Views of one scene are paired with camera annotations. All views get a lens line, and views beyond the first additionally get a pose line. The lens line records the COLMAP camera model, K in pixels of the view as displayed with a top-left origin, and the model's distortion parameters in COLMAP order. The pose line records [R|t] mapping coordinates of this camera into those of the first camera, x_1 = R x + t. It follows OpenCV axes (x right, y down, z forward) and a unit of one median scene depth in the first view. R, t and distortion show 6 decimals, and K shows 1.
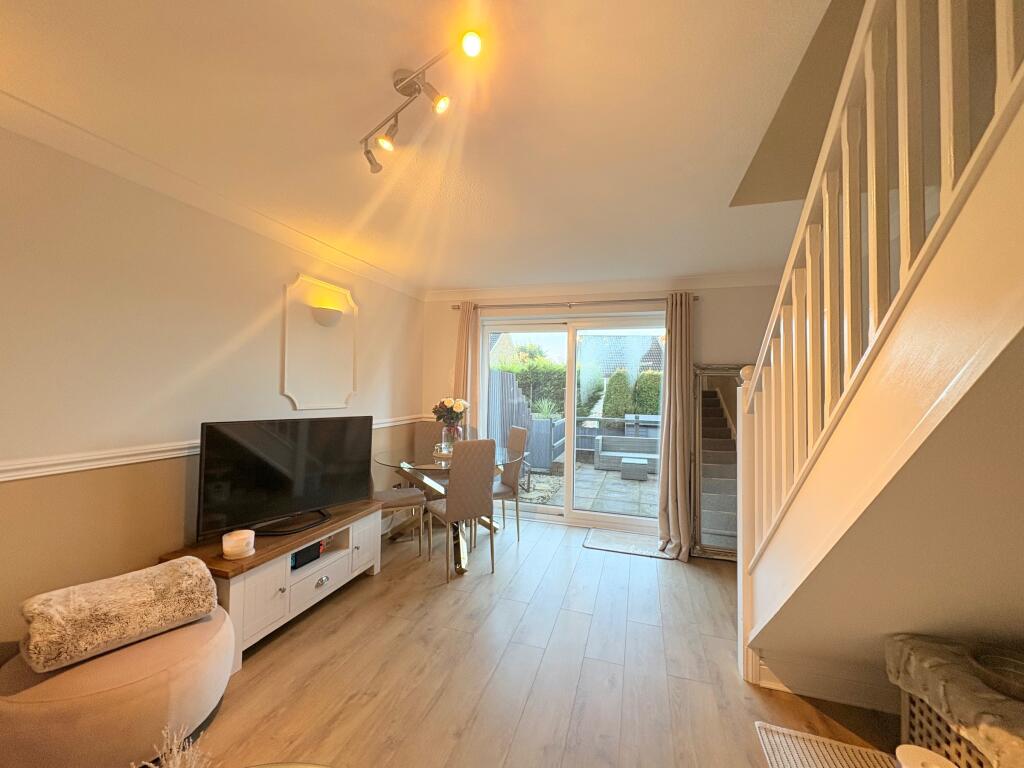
lens RADIAL K [[406.5, 0, 509.9], [0, 406.5, 384.1], [0, 0, 1]] dist [-0.001421, -0.000025]
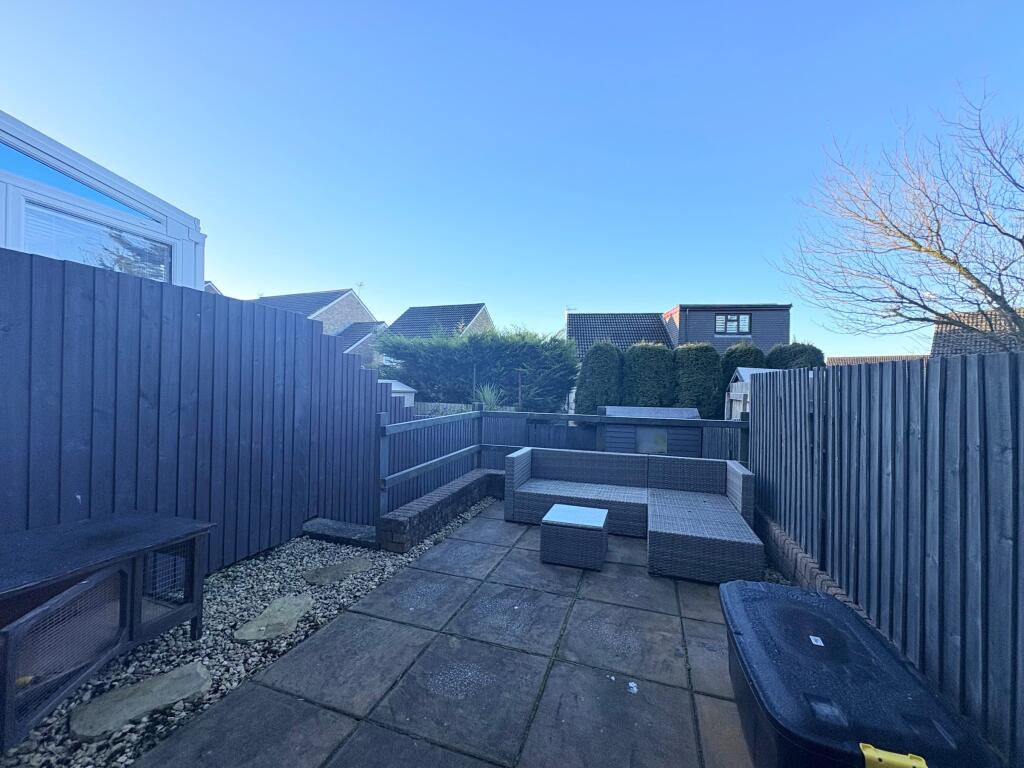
lens RADIAL K [[406.5, 0, 509.9], [0, 406.5, 384.1], [0, 0, 1]] dist [-0.001421, -0.000025]
pose [[0.999813, -0.002349, -0.019206, 0.493106], [0.002673, 0.999854, 0.016865, 0.089831], [0.019163, -0.016913, 0.999673, 1.154137]]
